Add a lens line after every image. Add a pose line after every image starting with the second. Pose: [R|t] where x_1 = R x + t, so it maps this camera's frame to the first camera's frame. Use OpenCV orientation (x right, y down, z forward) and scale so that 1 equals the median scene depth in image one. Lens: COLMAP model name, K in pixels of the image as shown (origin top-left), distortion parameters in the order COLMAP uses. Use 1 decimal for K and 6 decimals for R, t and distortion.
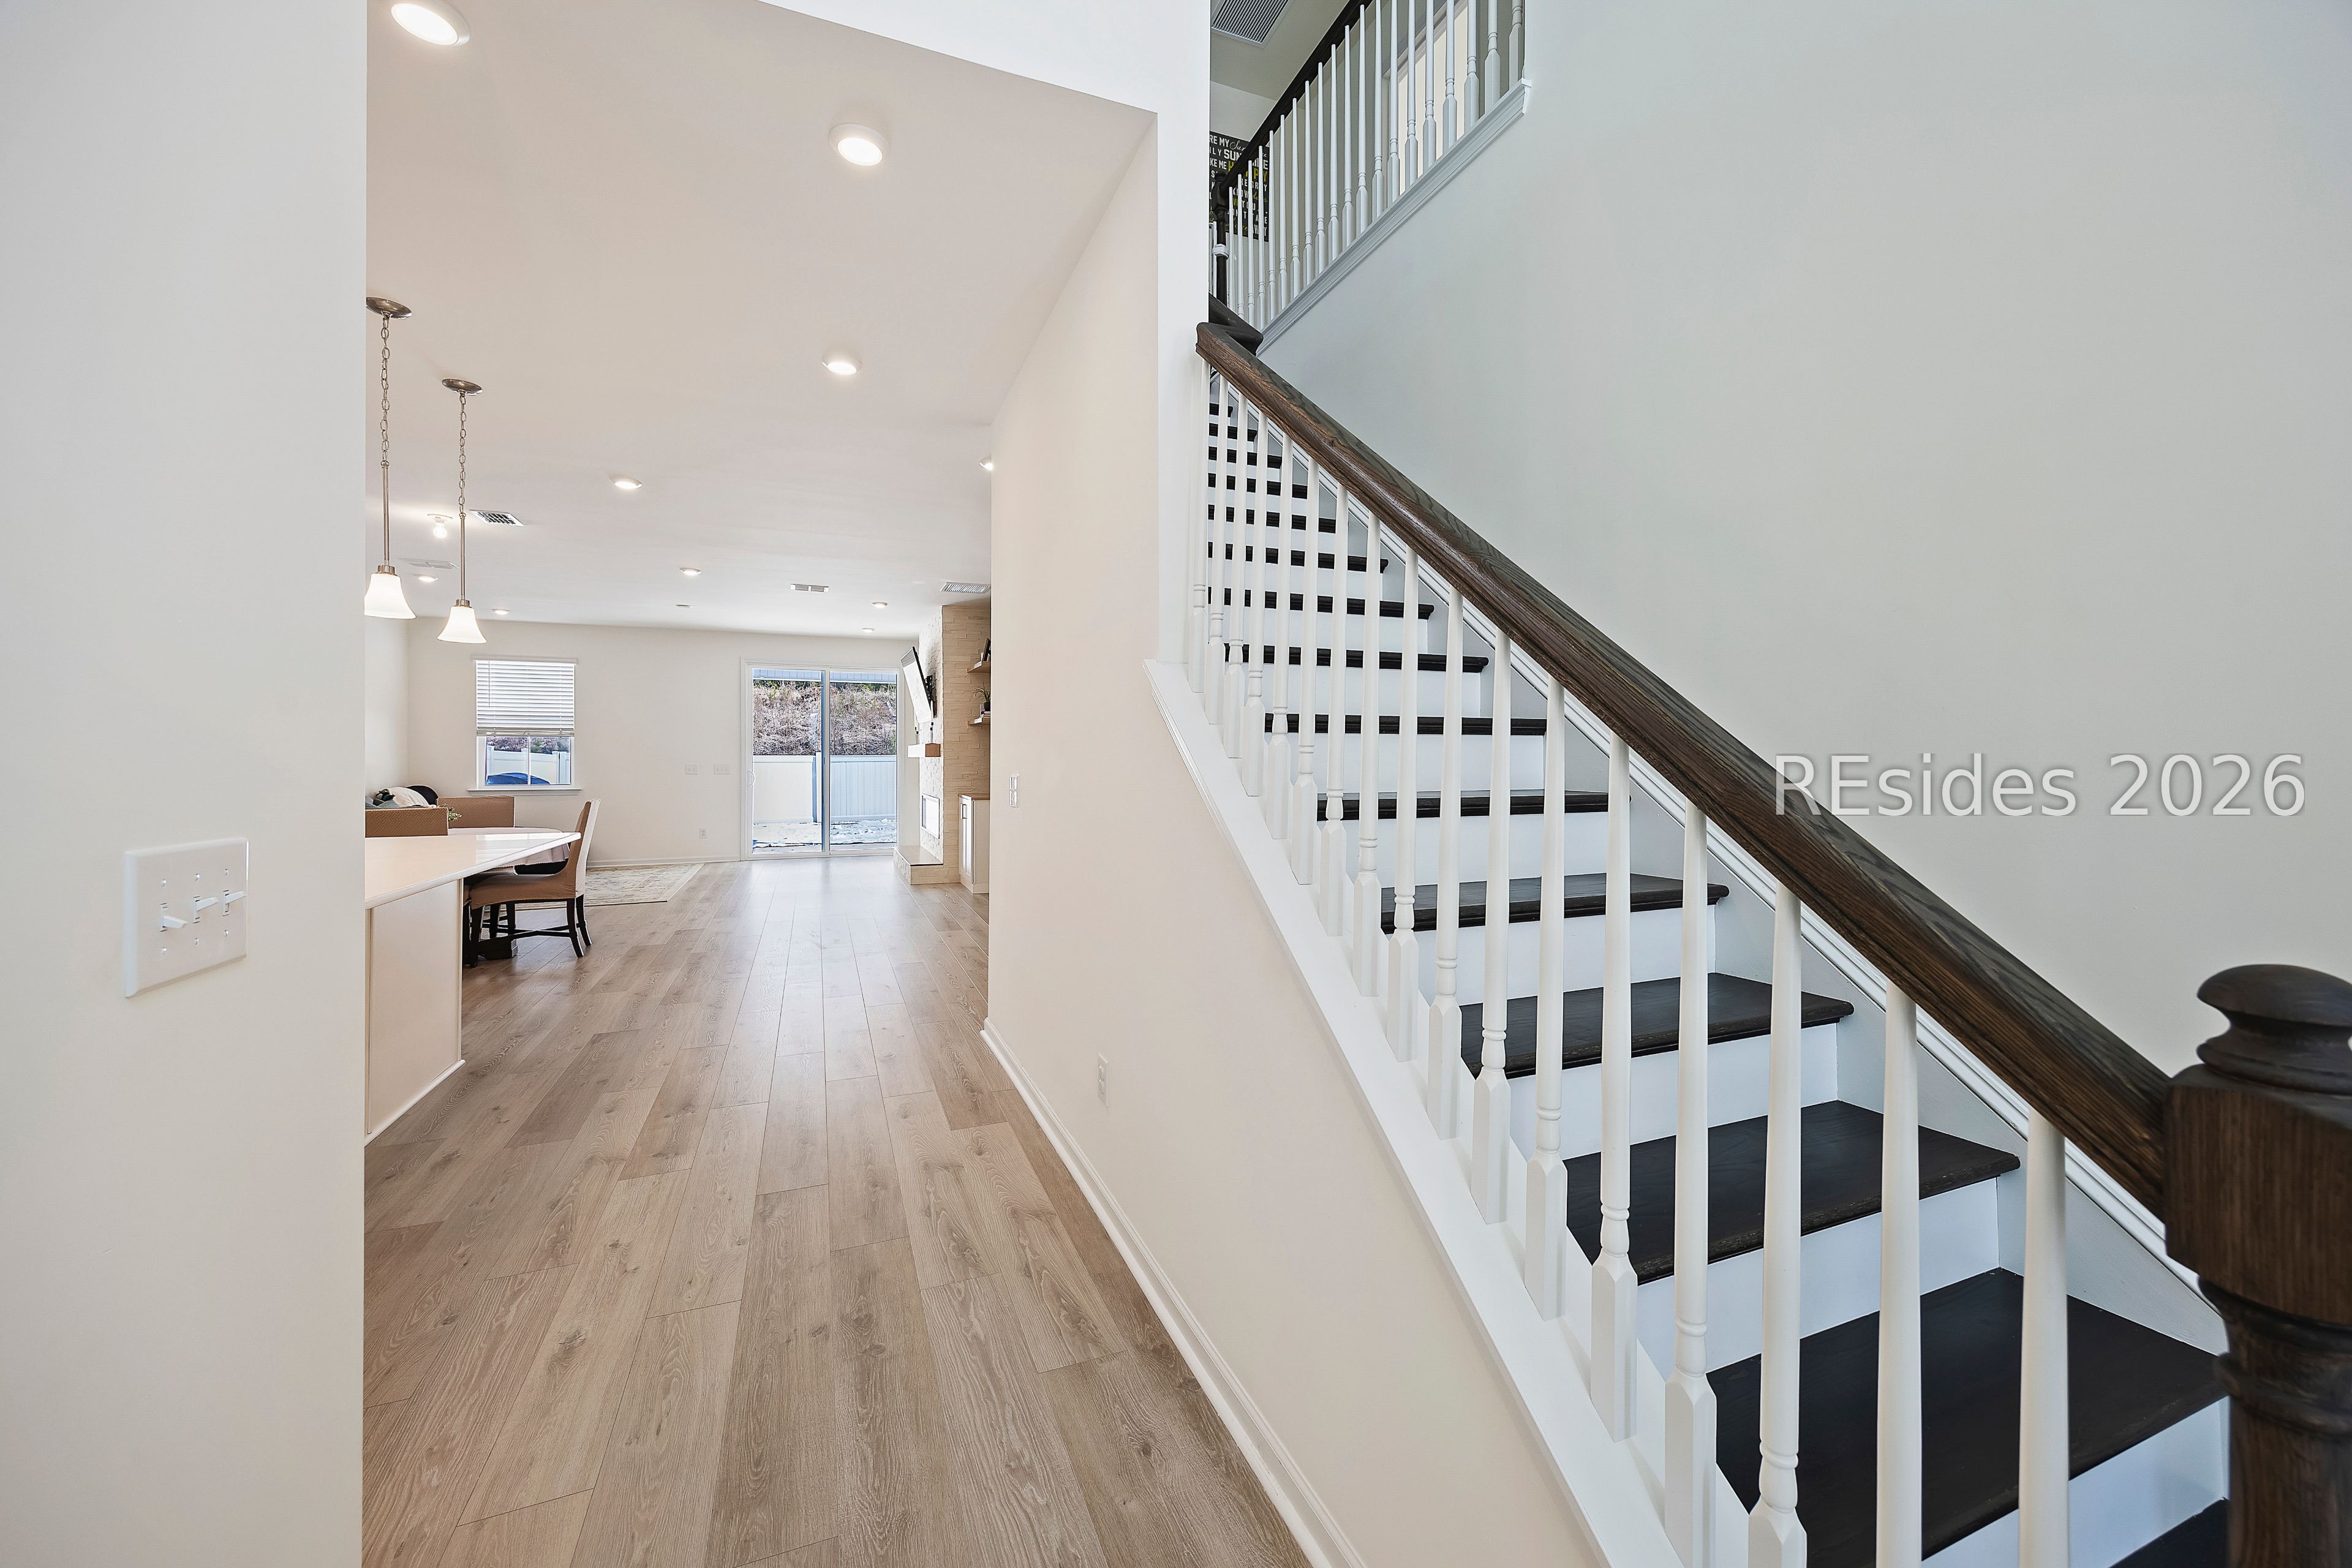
lens RADIAL K [[995.7, 0, 1199.4], [0, 995.7, 784.1], [0, 0, 1]] dist [0.005015, 0.000124]
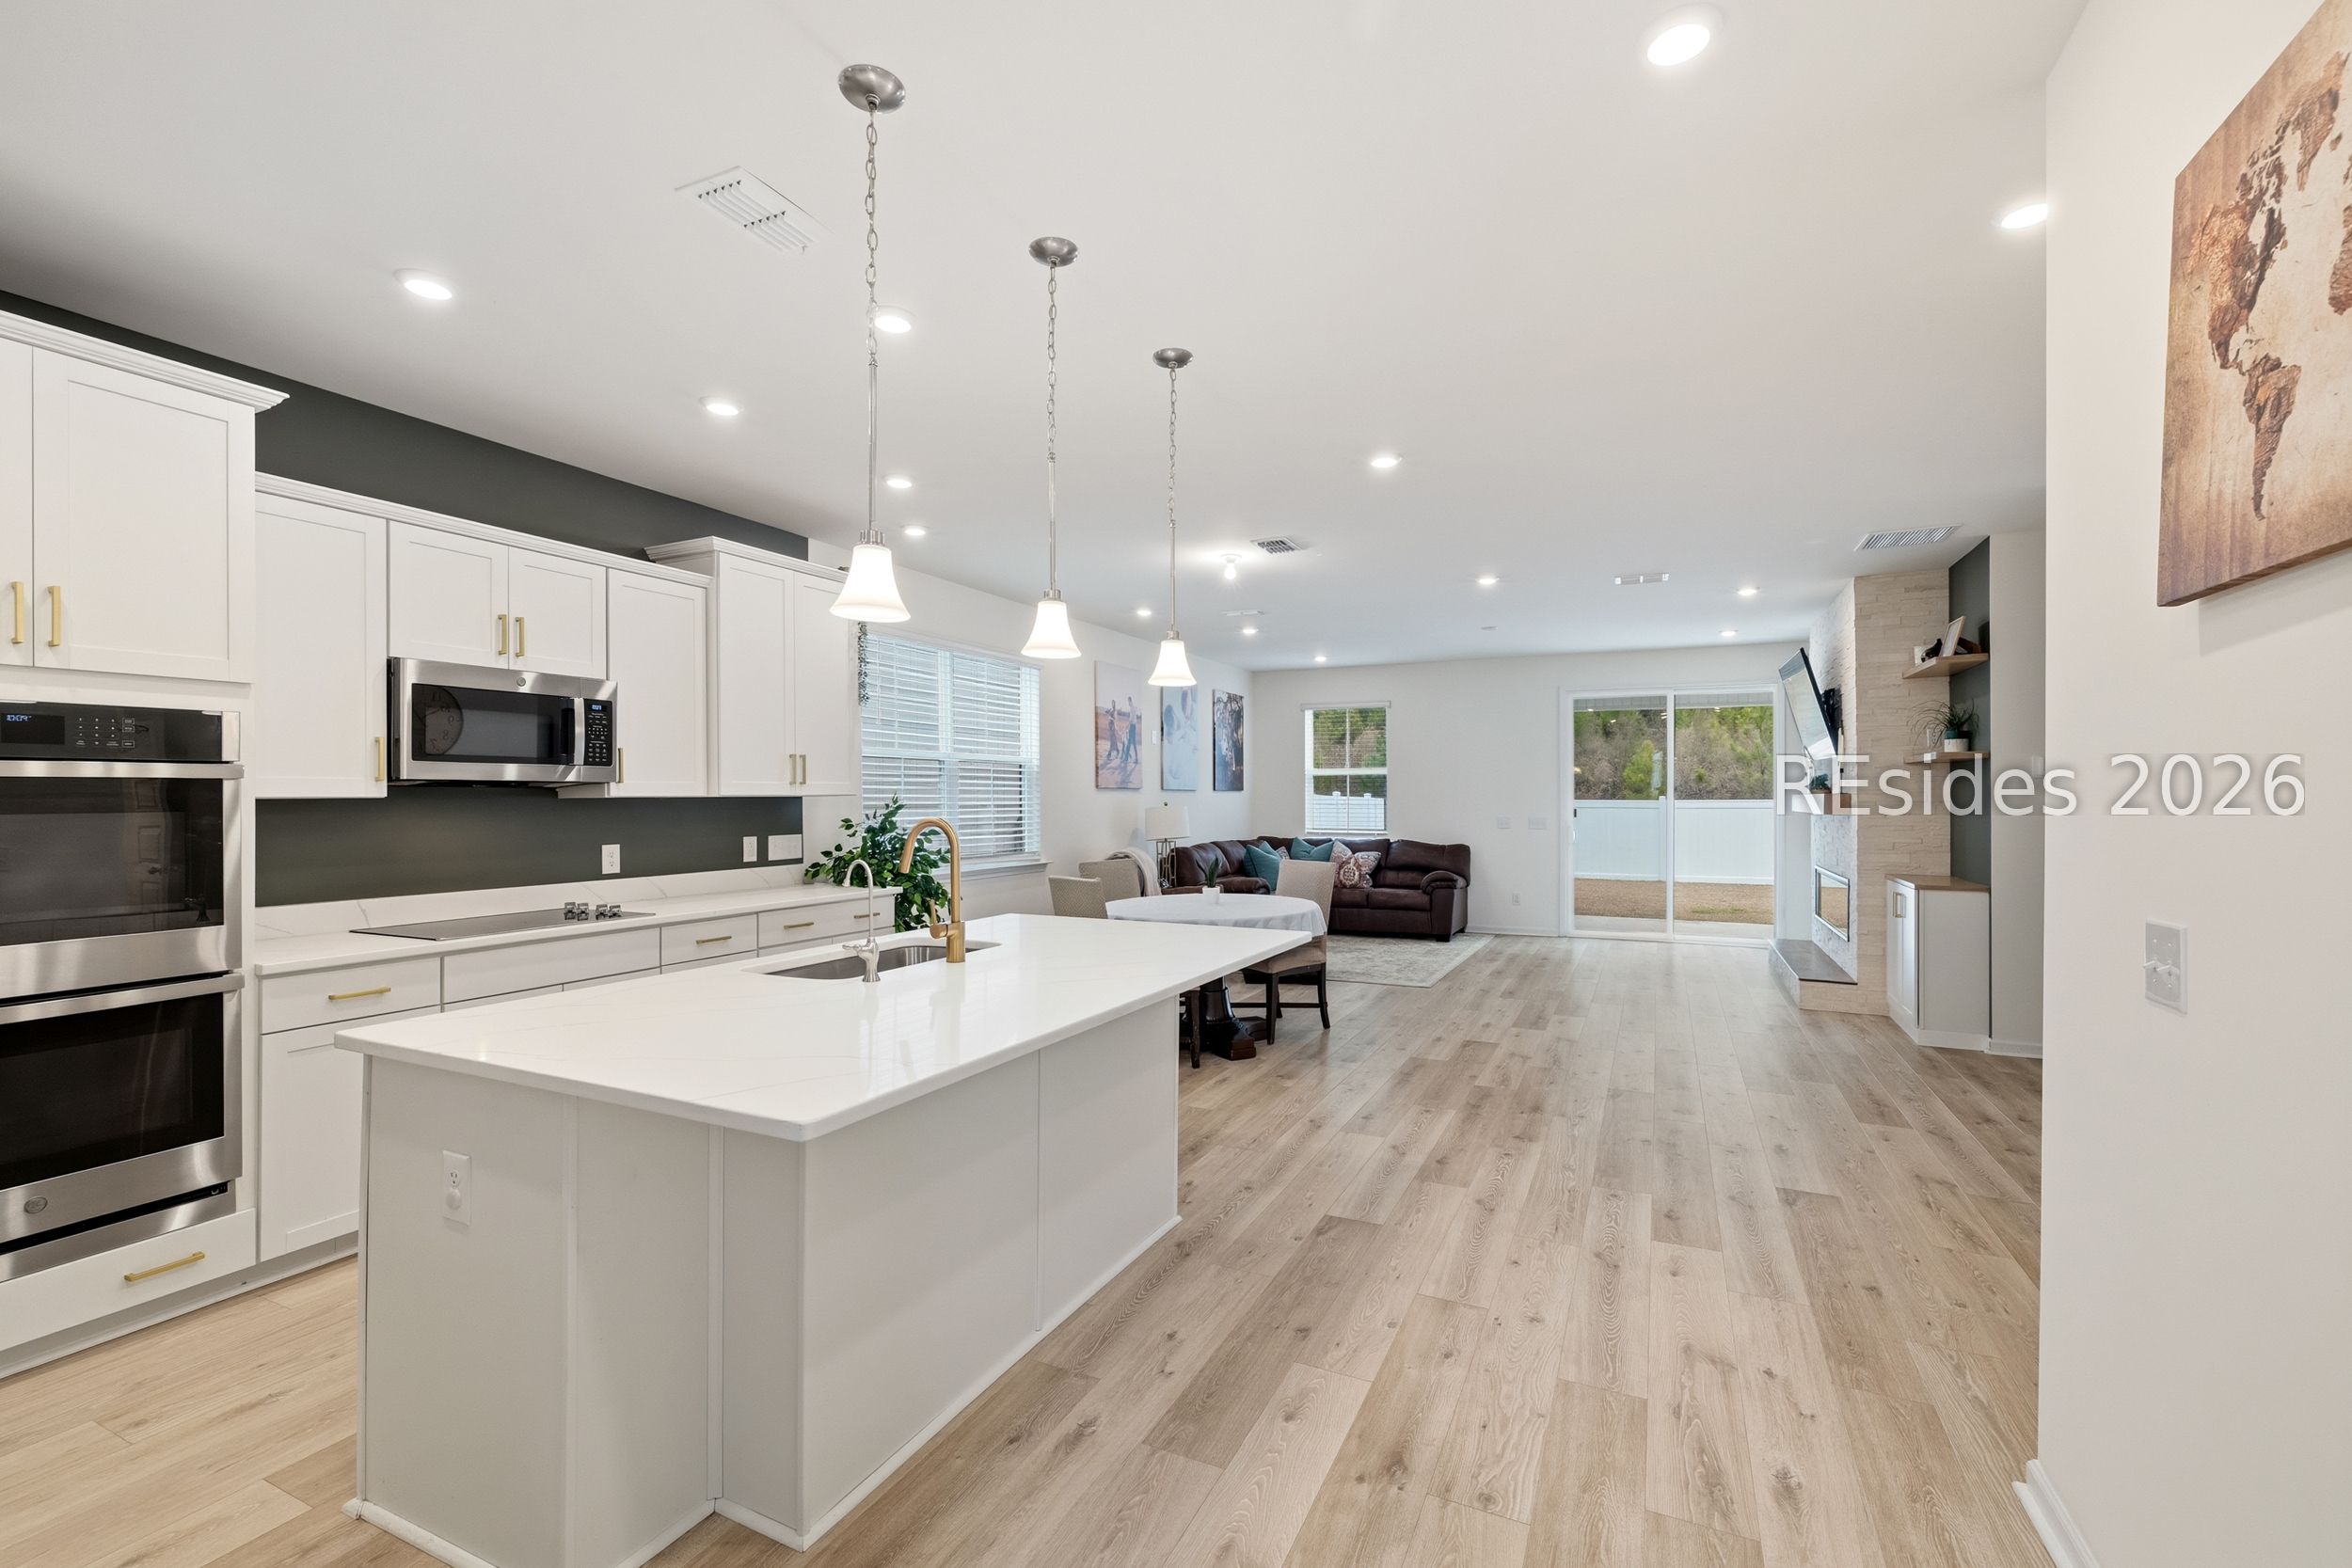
lens RADIAL K [[995.6, 0, 1199.4], [0, 995.6, 784.1], [0, 0, 1]] dist [0.005015, 0.000124]
pose [[0.691387, -0.010391, -0.722410, -0.141650], [-0.012870, 0.999561, -0.026696, -0.039337], [0.722370, 0.027755, 0.690950, 0.416555]]
